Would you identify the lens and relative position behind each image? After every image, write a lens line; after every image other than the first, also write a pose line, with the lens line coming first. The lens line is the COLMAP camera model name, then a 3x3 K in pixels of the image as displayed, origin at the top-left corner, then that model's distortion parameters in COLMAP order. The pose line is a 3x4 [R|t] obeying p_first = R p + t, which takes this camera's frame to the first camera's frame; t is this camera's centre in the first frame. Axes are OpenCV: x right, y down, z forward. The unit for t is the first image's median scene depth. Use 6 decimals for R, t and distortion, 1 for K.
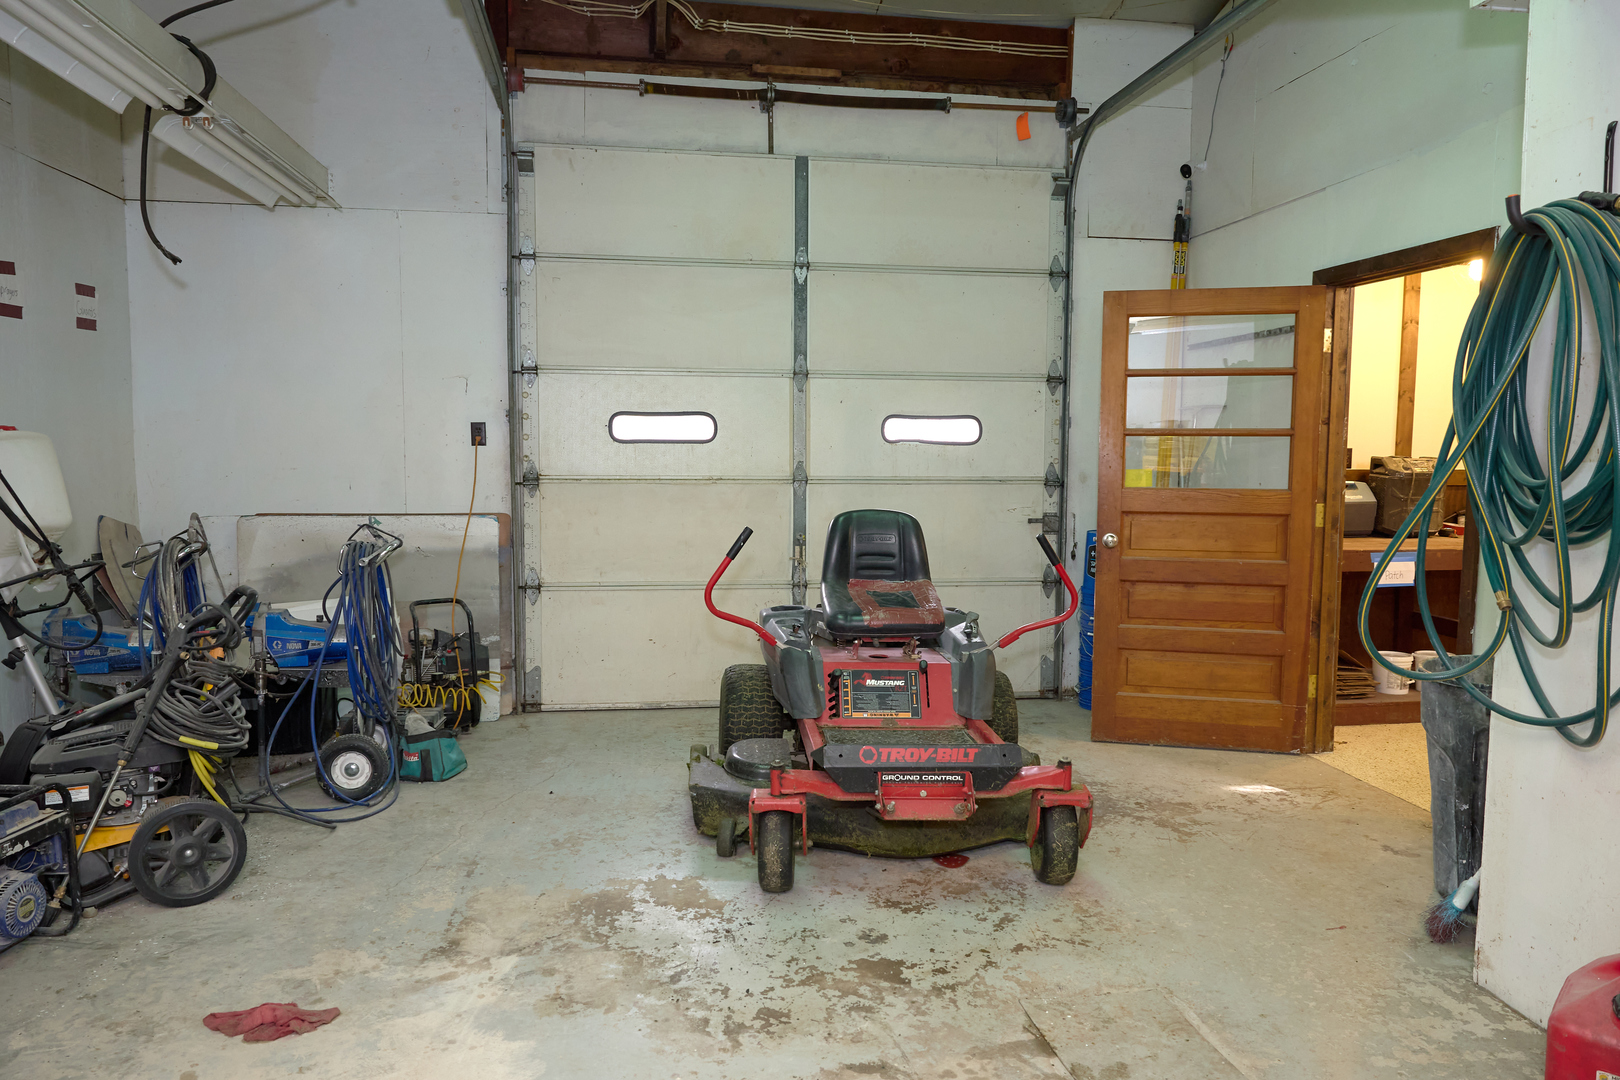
lens RADIAL K [[1127.1, 0, 813.6], [0, 1127.1, 505.0], [0, 0, 1]] dist [0.046954, -0.003015]
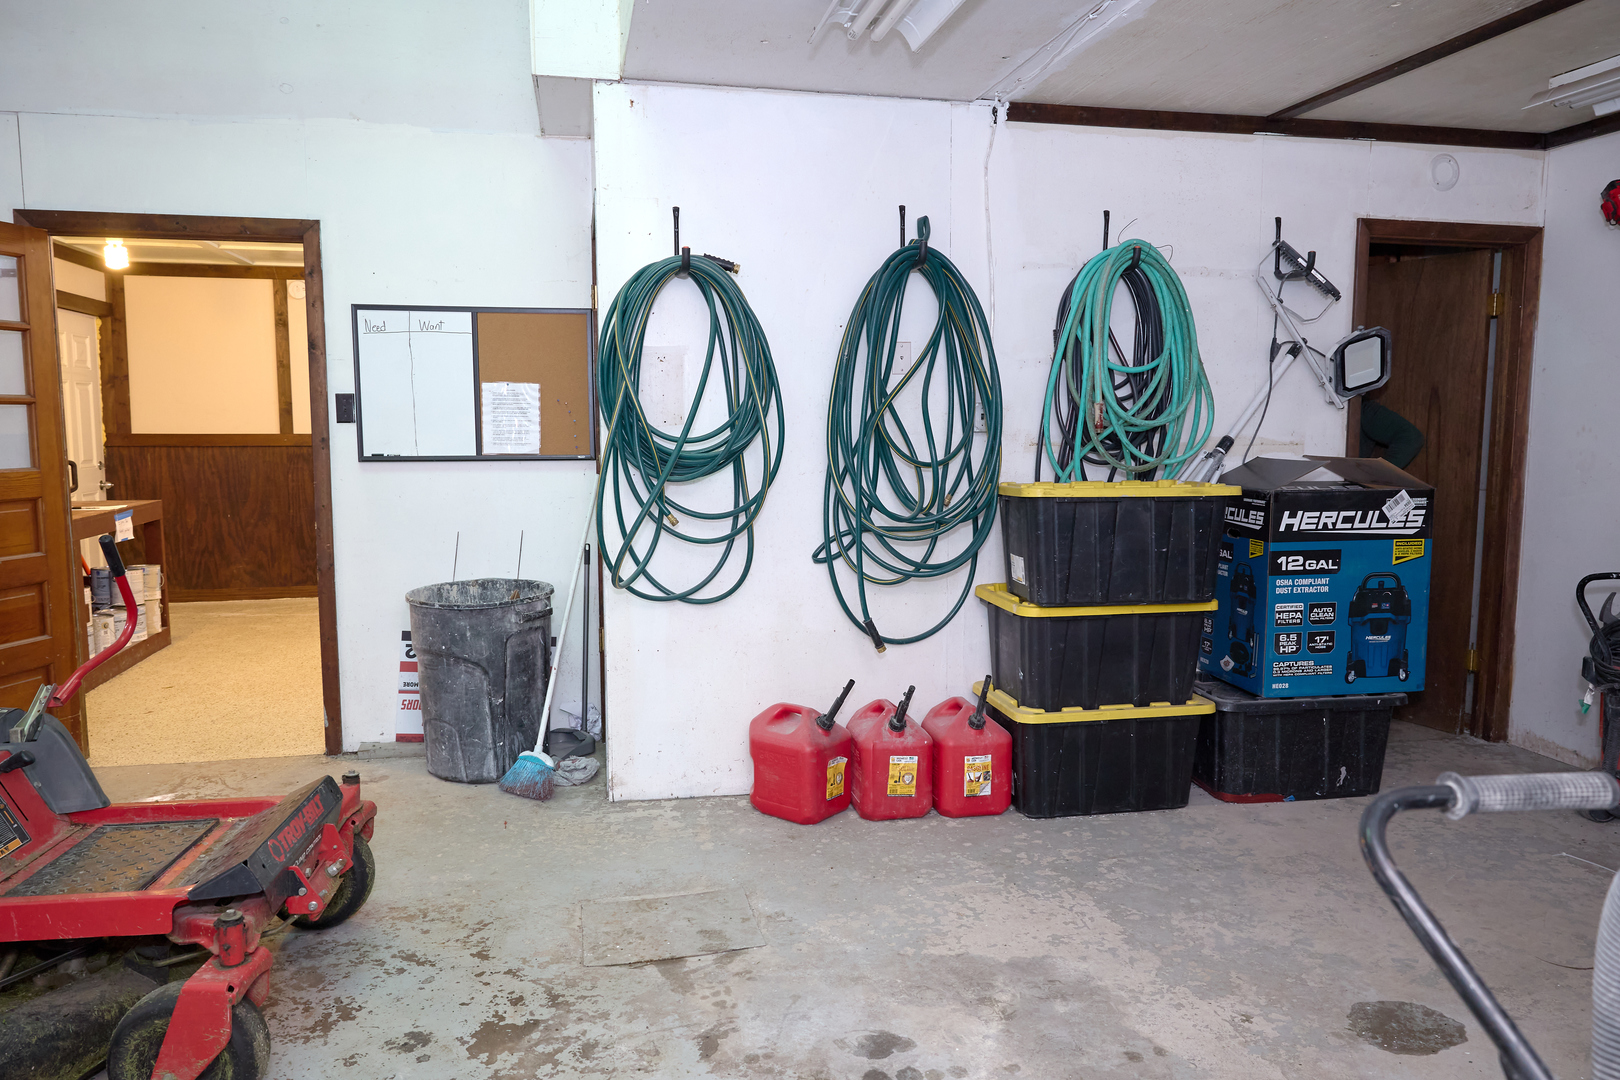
lens RADIAL K [[1116.2, 0, 808.4], [0, 1116.2, 540.6], [0, 0, 1]] dist [0.000593, -0.004346]
pose [[-0.051101, -0.107160, 0.992928, -0.750652], [0.053603, 0.992499, 0.109873, -0.035904], [-0.997254, 0.058838, -0.044974, 0.804417]]
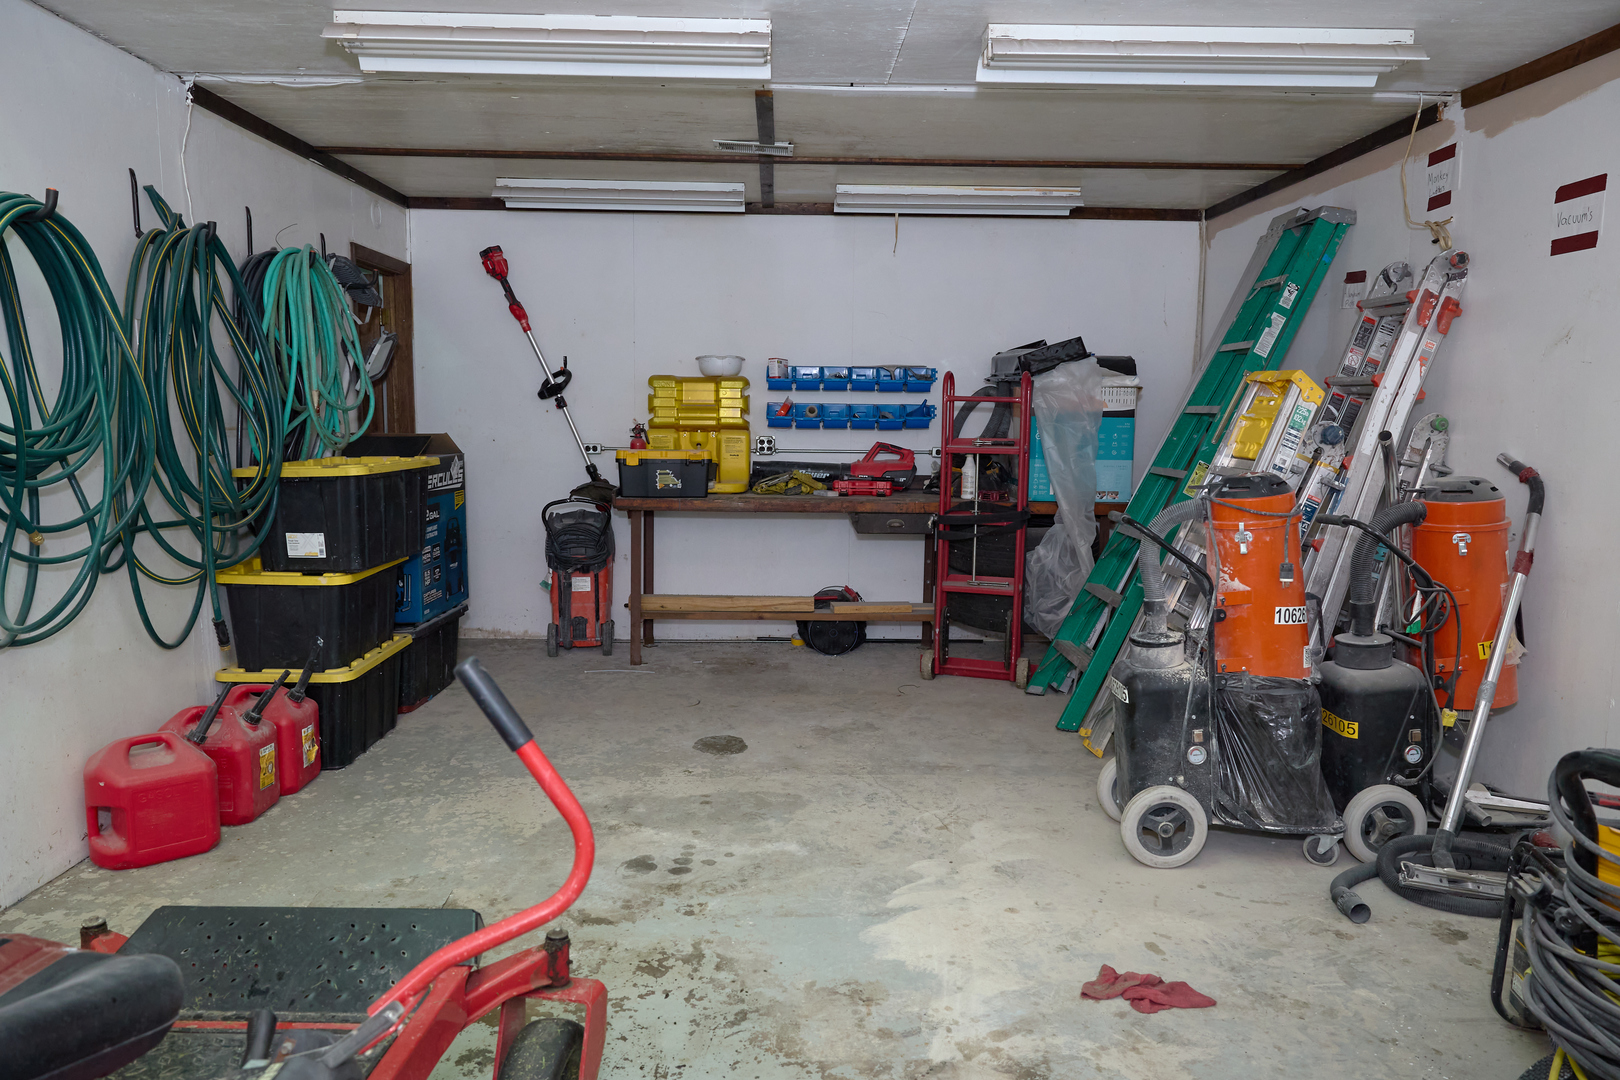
lens RADIAL K [[1116.2, 0, 808.4], [0, 1116.2, 540.6], [0, 0, 1]] dist [0.000593, -0.004346]
pose [[-0.990676, -0.024936, 0.133935, -0.282090], [-0.000579, 0.983868, 0.178893, -0.104193], [-0.136235, 0.177148, -0.974710, 1.781015]]
